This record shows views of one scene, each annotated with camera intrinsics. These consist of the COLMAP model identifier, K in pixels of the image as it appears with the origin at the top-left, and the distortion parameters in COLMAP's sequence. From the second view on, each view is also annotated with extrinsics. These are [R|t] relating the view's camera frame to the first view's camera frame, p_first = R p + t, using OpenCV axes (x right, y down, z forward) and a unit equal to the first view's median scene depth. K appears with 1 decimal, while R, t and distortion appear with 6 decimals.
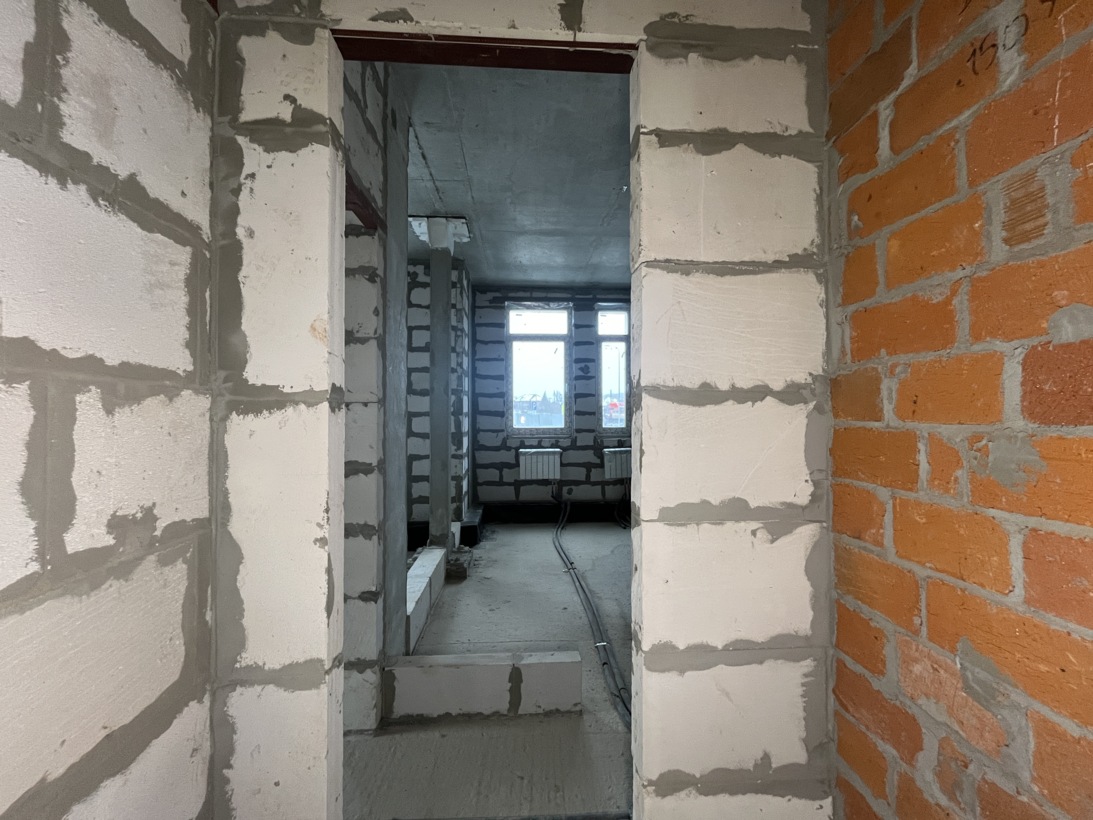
lens RADIAL K [[441.4, 0, 541.9], [0, 441.4, 407.0], [0, 0, 1]] dist [0.000245, -0.000880]
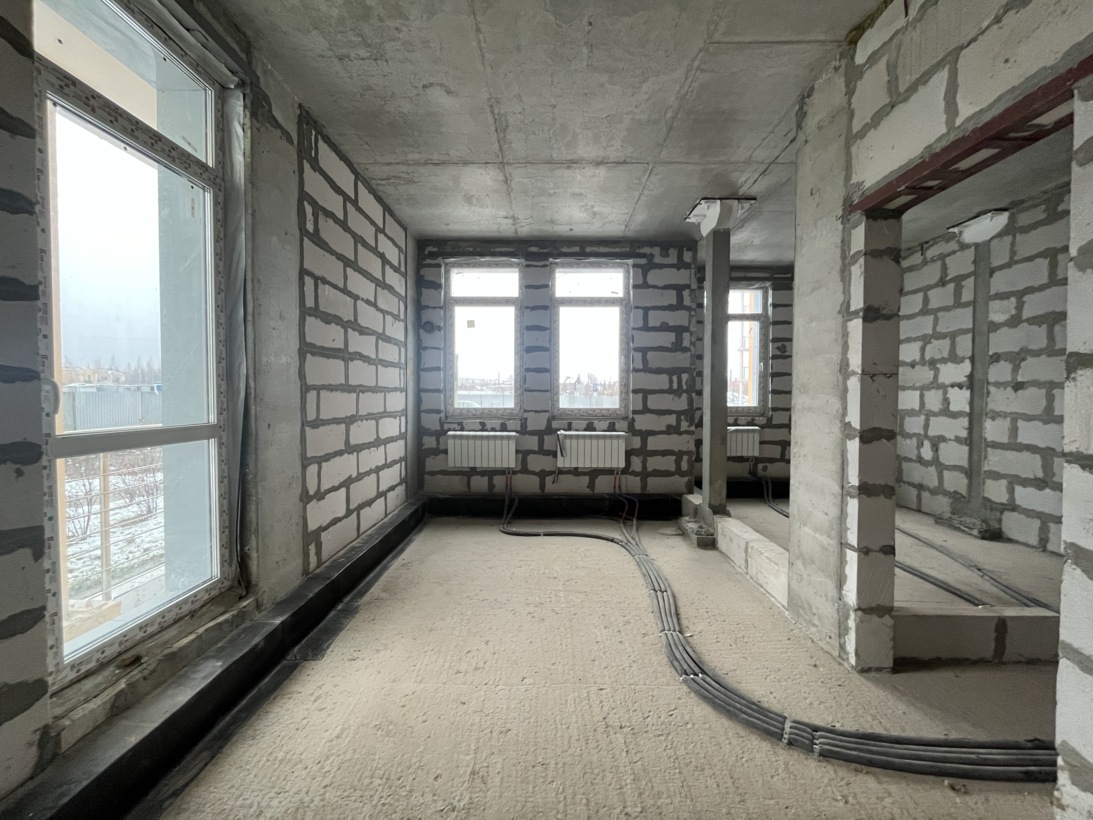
lens RADIAL K [[441.4, 0, 545.3], [0, 441.4, 406.2], [0, 0, 1]] dist [0.000245, -0.000880]
pose [[0.998106, 0.007888, -0.061009, -0.384143], [-0.005496, 0.999214, 0.039265, 0.009702], [0.061271, -0.038855, 0.997365, -0.046081]]
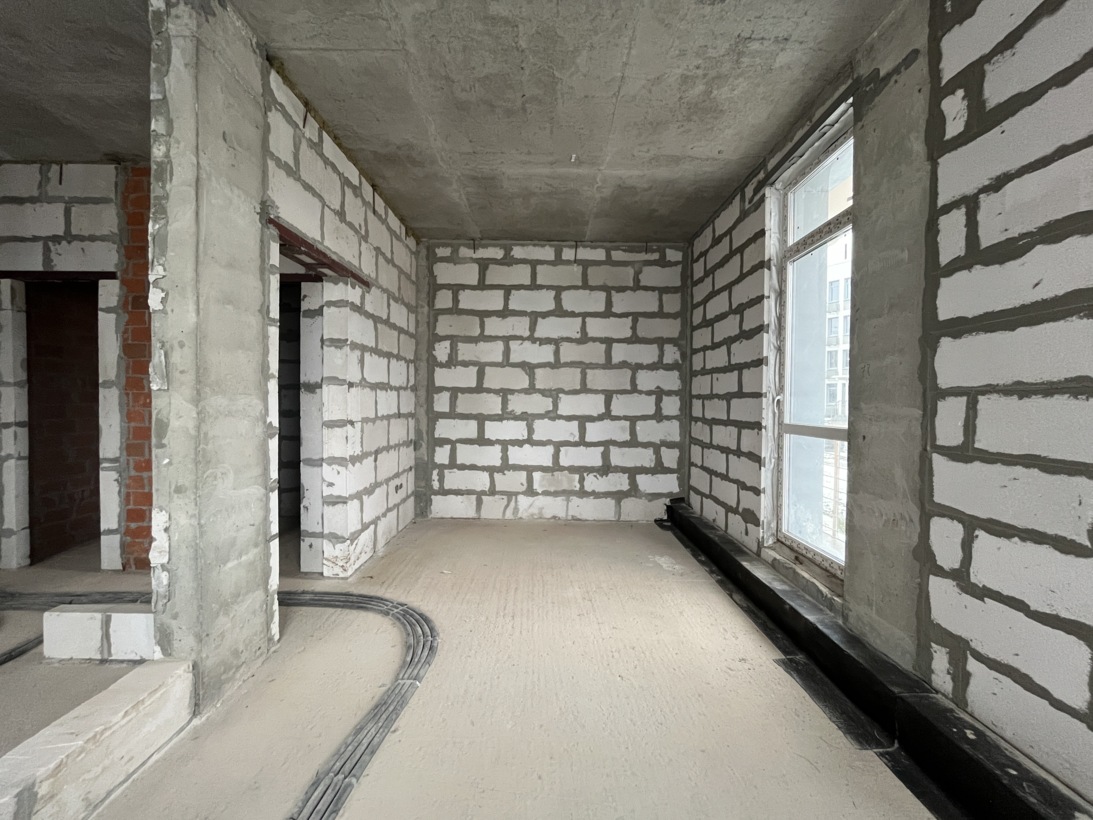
lens RADIAL K [[441.4, 0, 543.3], [0, 441.4, 410.0], [0, 0, 1]] dist [0.000245, -0.000880]
pose [[-0.998170, -0.007308, 0.060021, -0.419228], [-0.007034, 0.999964, 0.004774, 0.022778], [-0.060054, 0.004343, -0.998186, 0.766311]]
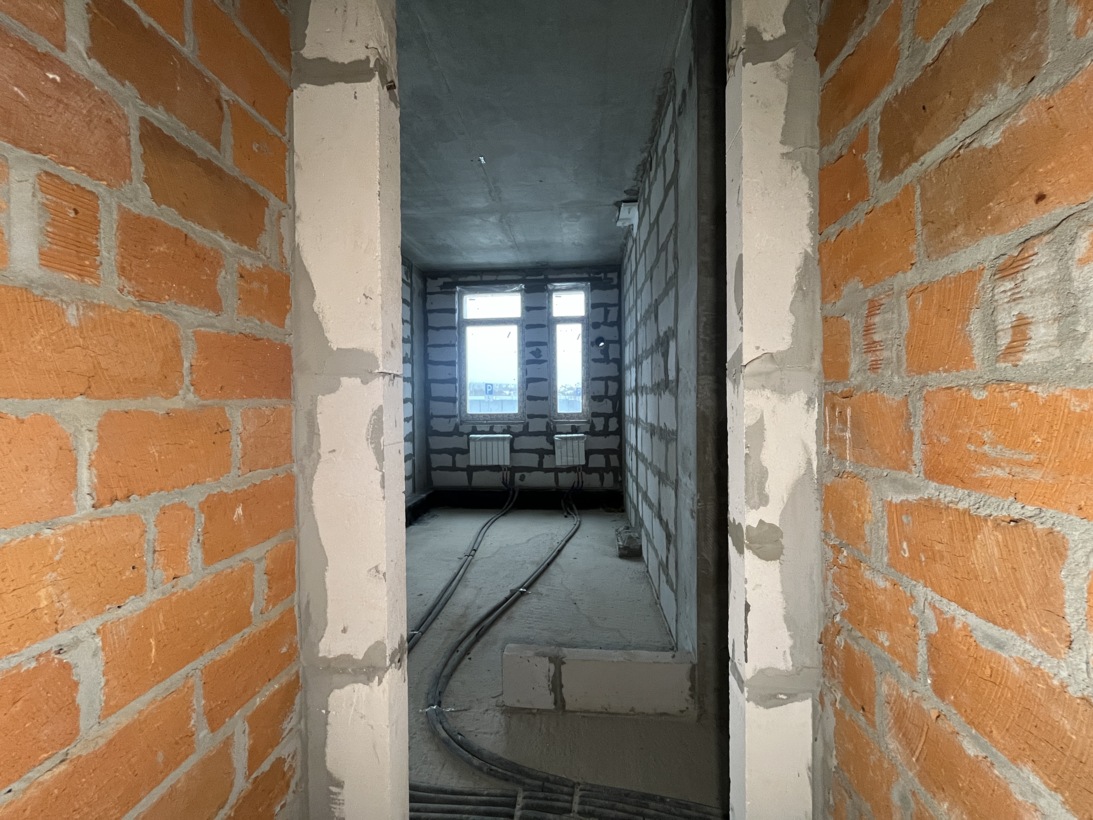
lens RADIAL K [[441.4, 0, 543.8], [0, 441.4, 406.7], [0, 0, 1]] dist [0.000245, -0.000880]
pose [[0.988226, -0.005734, -0.152894, 0.263290], [0.010848, 0.999408, 0.032638, 0.001026], [0.152617, -0.033912, 0.987703, 0.040320]]
